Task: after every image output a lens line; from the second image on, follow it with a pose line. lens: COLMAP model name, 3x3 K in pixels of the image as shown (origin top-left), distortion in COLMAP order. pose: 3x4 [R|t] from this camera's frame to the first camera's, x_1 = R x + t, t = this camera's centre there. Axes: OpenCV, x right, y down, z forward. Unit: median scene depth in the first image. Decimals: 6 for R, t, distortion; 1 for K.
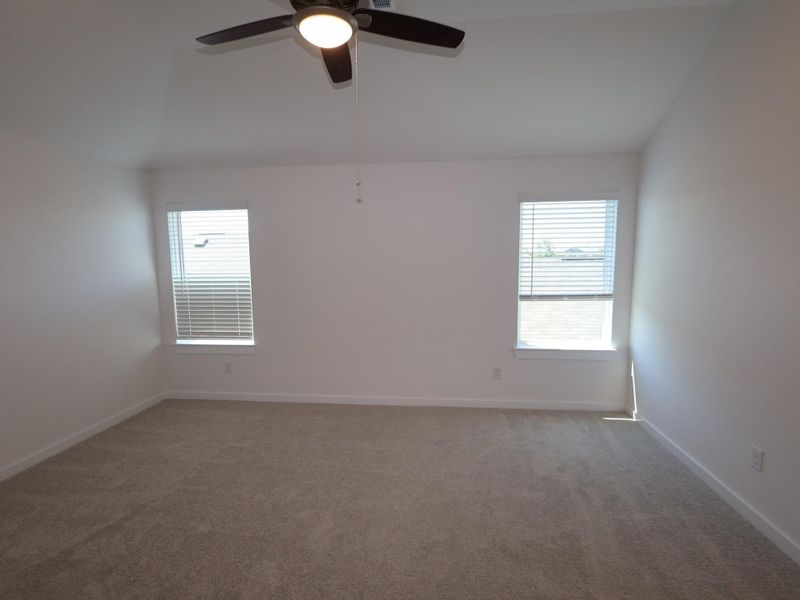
lens RADIAL K [[436.4, 0, 395.1], [0, 436.4, 304.1], [0, 0, 1]] dist [-0.001482, -0.001045]
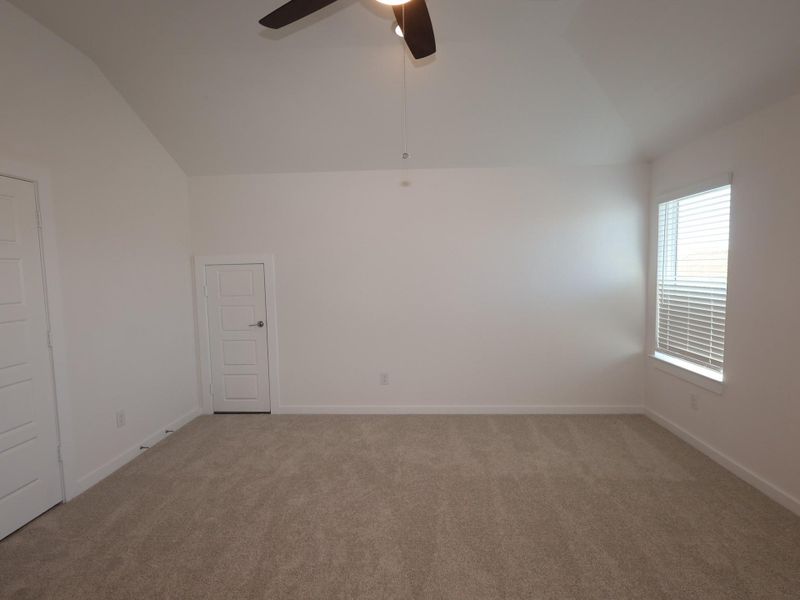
lens RADIAL K [[436.4, 0, 395.1], [0, 436.4, 304.1], [0, 0, 1]] dist [-0.001482, -0.001045]
pose [[0.042604, 0.093371, -0.994719, 0.331938], [-0.090499, 0.991891, 0.089229, -0.042686], [0.994985, 0.086220, 0.050709, 0.448436]]
